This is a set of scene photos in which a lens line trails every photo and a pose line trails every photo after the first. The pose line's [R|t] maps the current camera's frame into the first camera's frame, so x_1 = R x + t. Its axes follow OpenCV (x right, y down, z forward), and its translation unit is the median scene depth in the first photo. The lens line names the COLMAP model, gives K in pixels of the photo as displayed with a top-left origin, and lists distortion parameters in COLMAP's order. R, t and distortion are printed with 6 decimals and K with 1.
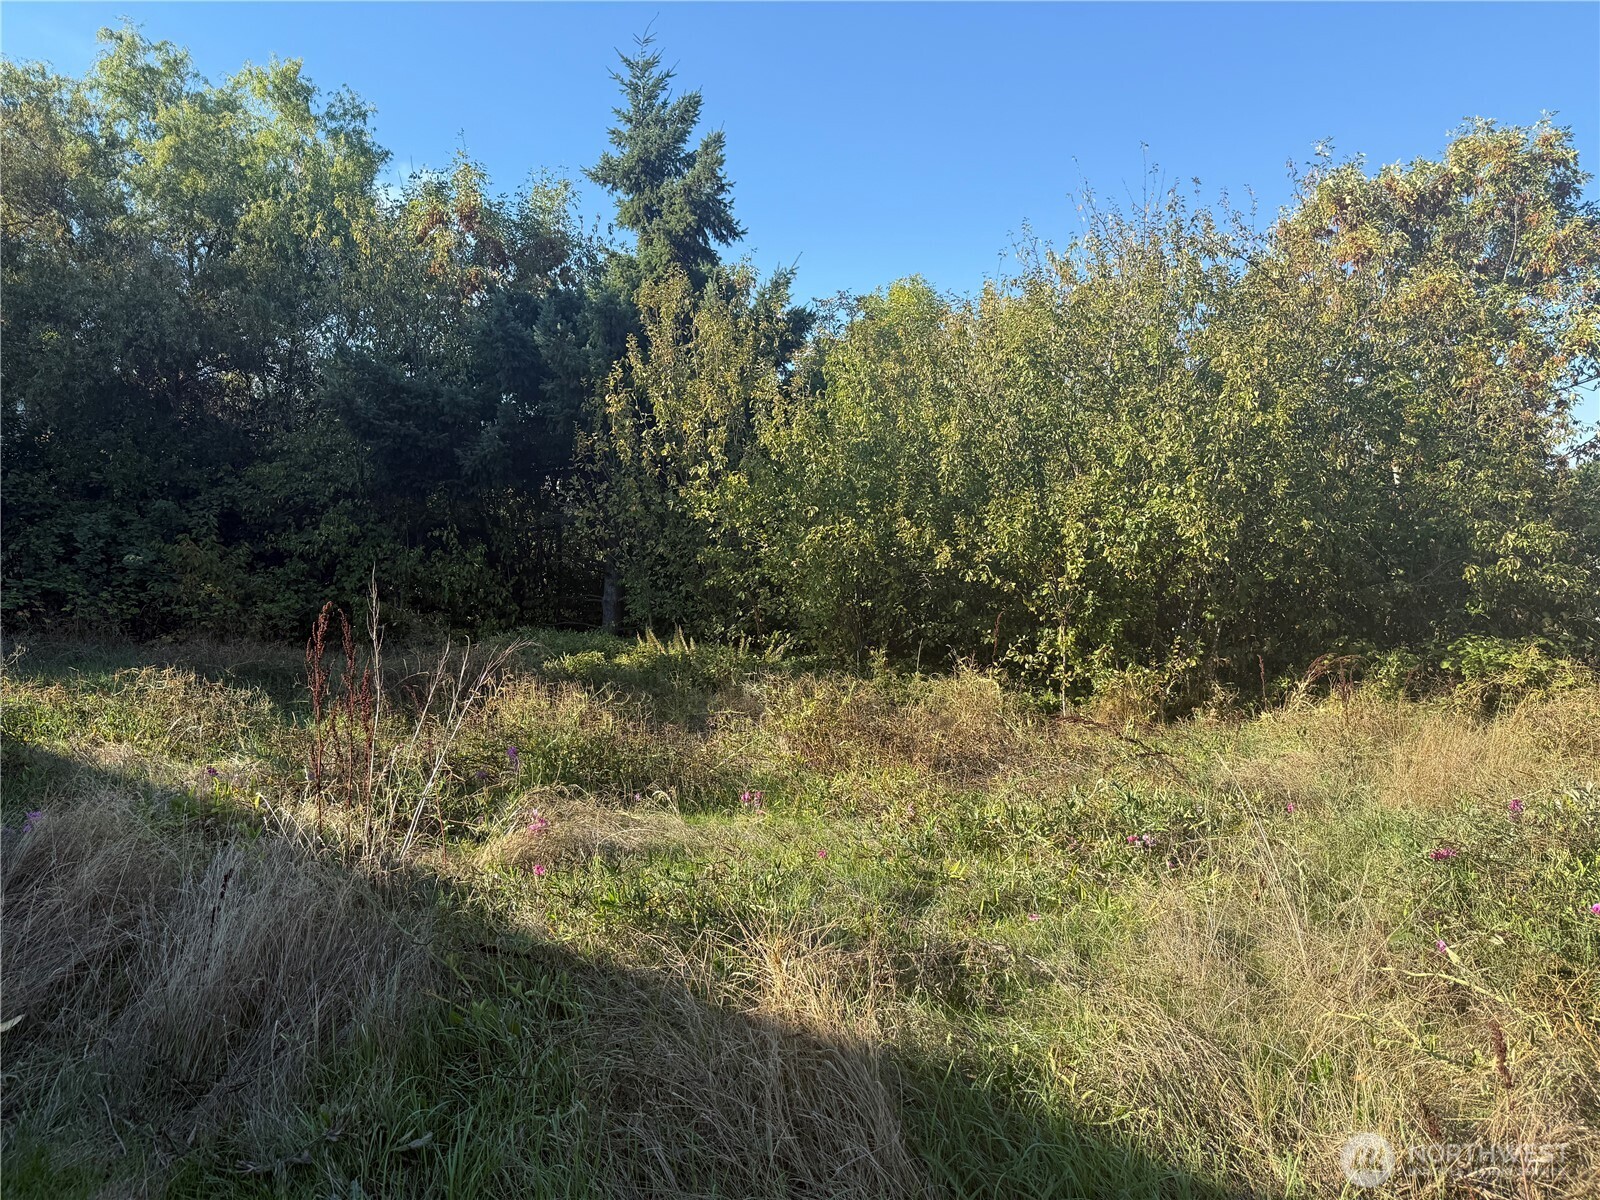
lens RADIAL K [[1126.8, 0, 800.0], [0, 1126.8, 600.0], [0, 0, 1]] dist [0.031983, -0.039051]
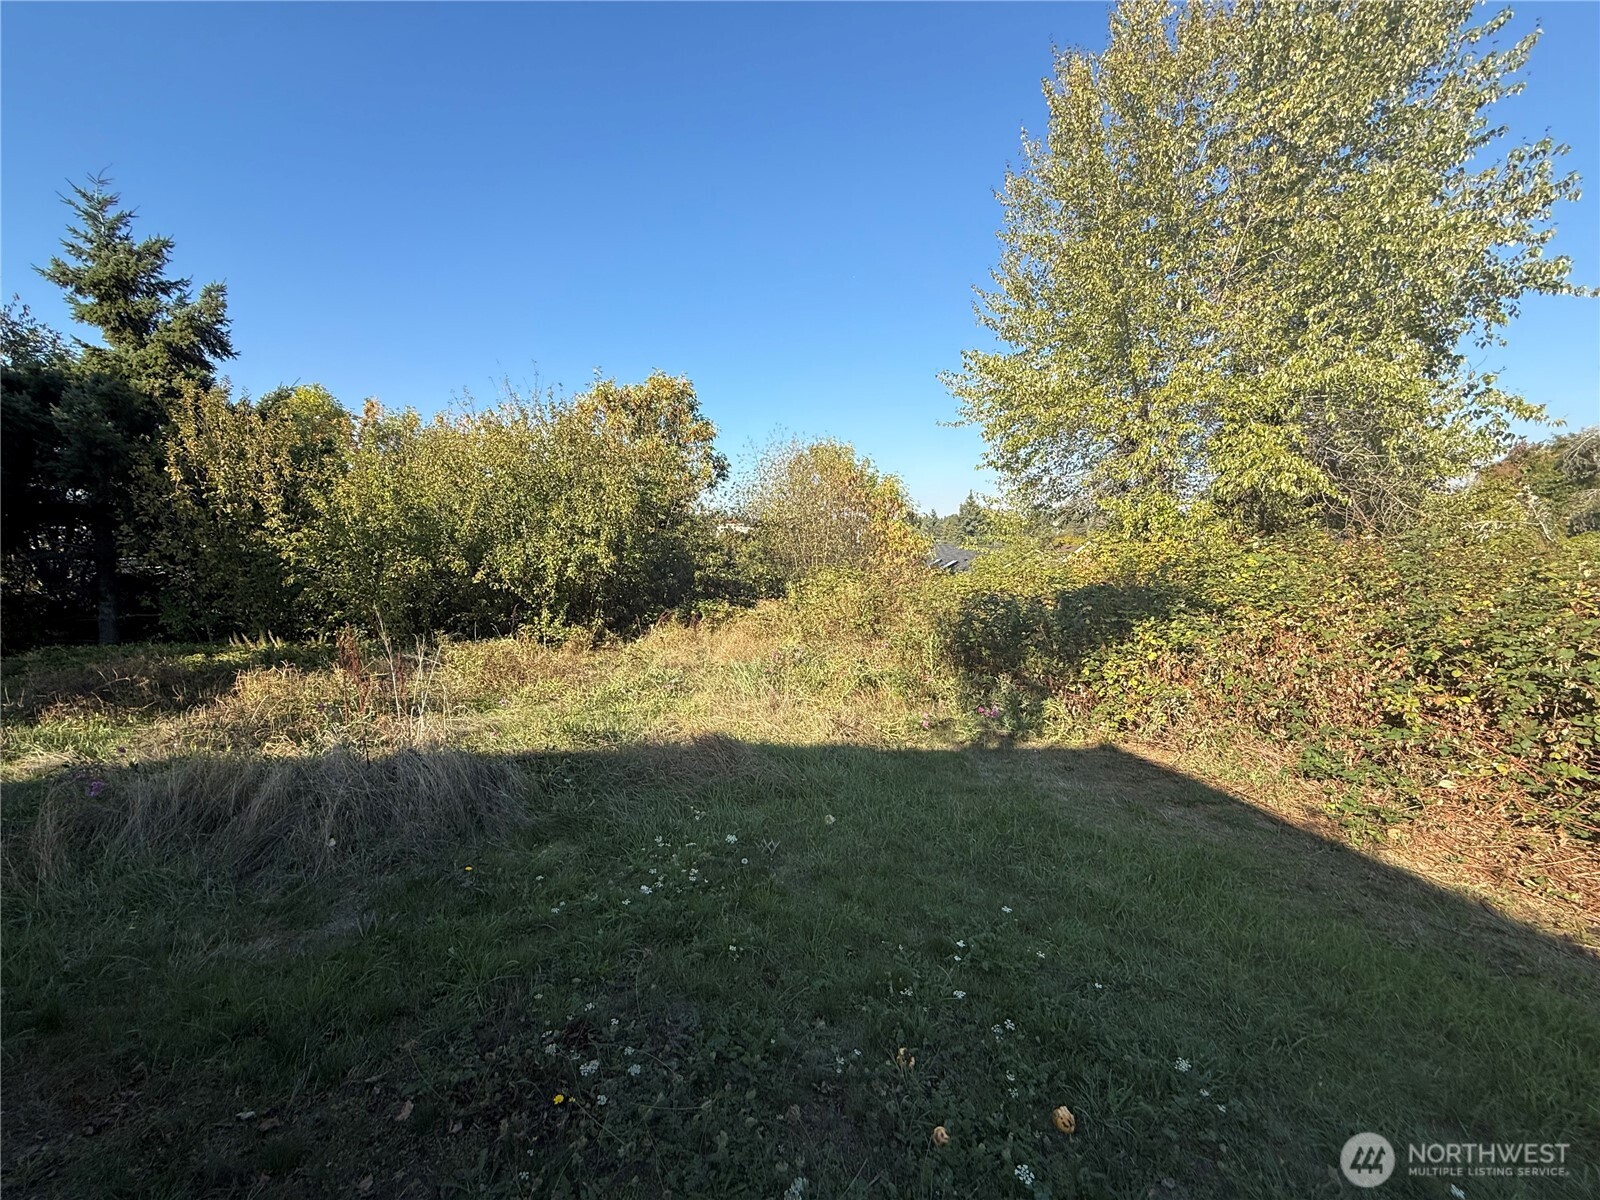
lens RADIAL K [[643.1, 0, 801.1], [0, 643.1, 575.8], [0, 0, 1]] dist [-0.000784, -0.000269]
pose [[0.685431, -0.041454, 0.726957, -0.323881], [0.055205, 0.998463, 0.004885, -0.017505], [-0.726042, 0.036783, 0.686666, -0.136421]]
